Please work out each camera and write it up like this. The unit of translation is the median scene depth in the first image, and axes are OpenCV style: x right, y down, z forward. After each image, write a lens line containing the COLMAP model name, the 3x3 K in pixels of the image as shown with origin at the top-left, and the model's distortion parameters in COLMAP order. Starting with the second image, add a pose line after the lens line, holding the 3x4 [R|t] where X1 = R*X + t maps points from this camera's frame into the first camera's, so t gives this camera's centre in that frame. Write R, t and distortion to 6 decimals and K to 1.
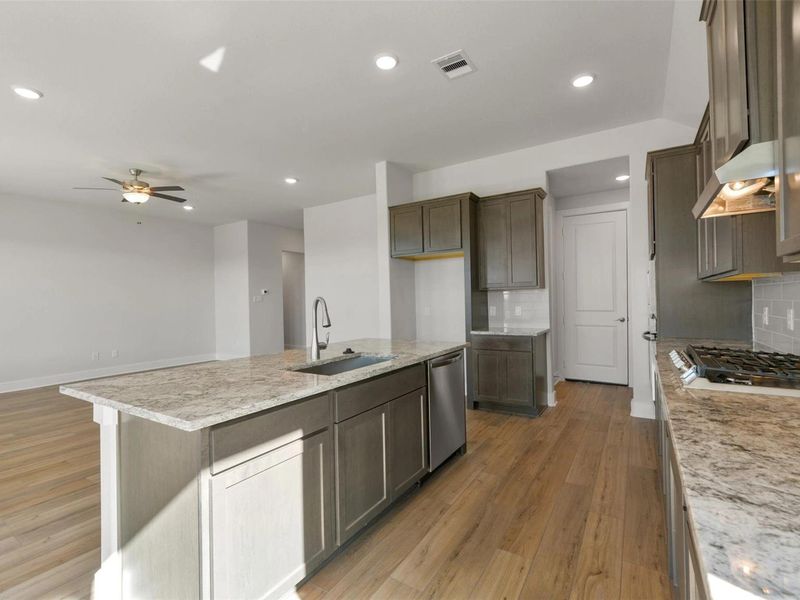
lens RADIAL K [[377.9, 0, 396.8], [0, 377.9, 299.6], [0, 0, 1]] dist [0.004442, -0.000311]
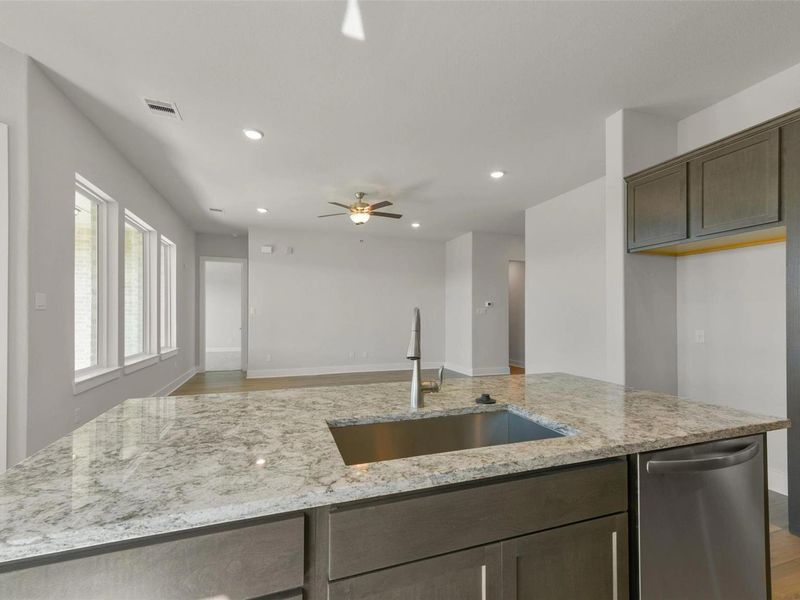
lens RADIAL K [[357.0, 0, 400.5], [0, 357.0, 311.8], [0, 0, 1]] dist [0.012828, 0.000657]
pose [[0.788630, 0.019931, -0.614544, 0.069193], [-0.021456, 0.999758, 0.004890, -0.001670], [0.614493, 0.009329, 0.788867, 0.286371]]
